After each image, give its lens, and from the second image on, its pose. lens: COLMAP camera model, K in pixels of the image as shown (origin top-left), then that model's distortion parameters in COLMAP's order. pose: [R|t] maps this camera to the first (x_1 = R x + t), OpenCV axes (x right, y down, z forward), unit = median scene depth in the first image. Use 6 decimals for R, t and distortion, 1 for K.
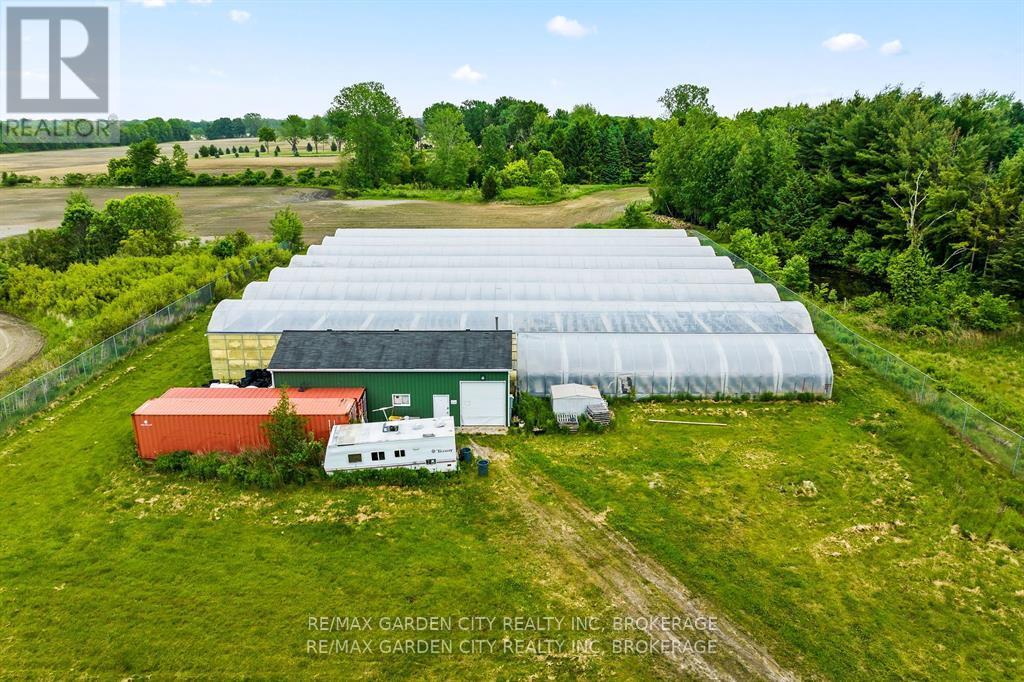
lens RADIAL K [[723.2, 0, 512.0], [0, 723.2, 341.0], [0, 0, 1]] dist [-0.011510, -0.056264]
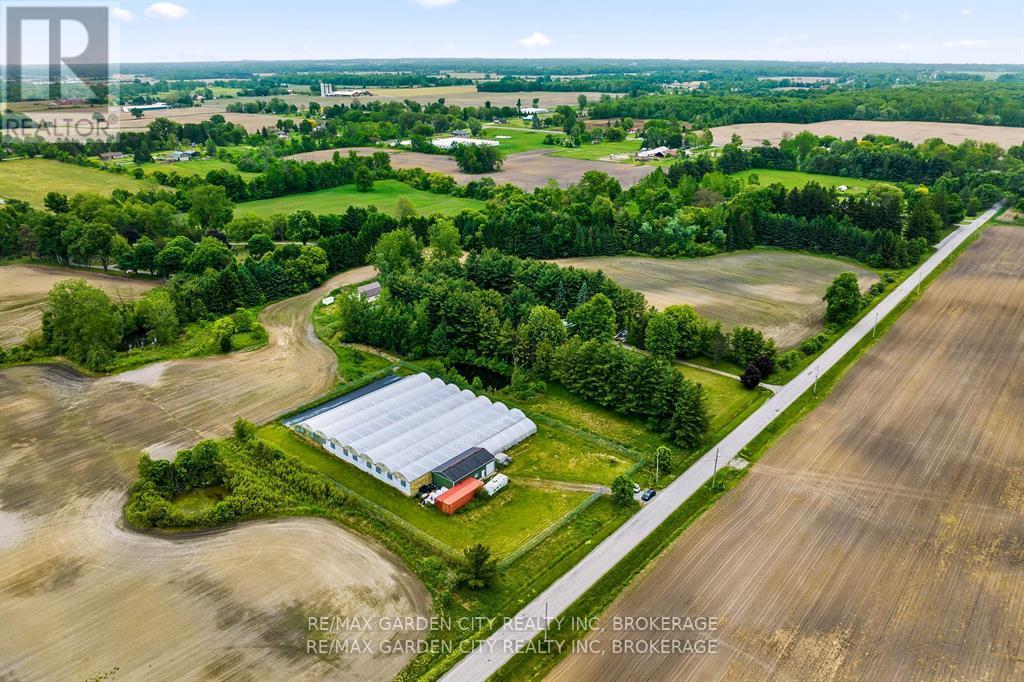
lens RADIAL K [[711.7, 0, 519.3], [0, 711.7, 359.4], [0, 0, 1]] dist [-0.030685, 0.002728]
pose [[0.646982, -0.303210, 0.699627, -1.225639], [0.224207, 0.952624, 0.205520, -0.616458], [-0.728797, 0.023894, 0.684313, -0.897129]]
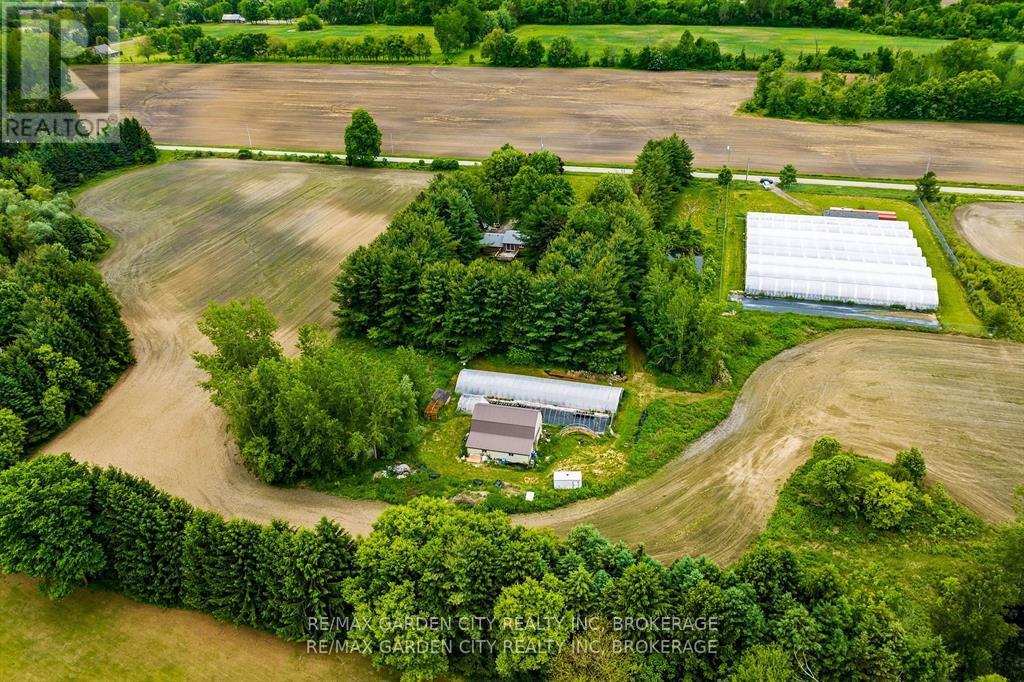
lens RADIAL K [[766.8, 0, 512.0], [0, 766.8, 341.0], [0, 0, 1]] dist [-0.039486, 0.006778]
pose [[-0.963497, -0.102209, 0.247441, 0.316046], [0.109336, 0.693437, 0.712173, -1.543463], [-0.244376, 0.713231, -0.656949, 2.633671]]
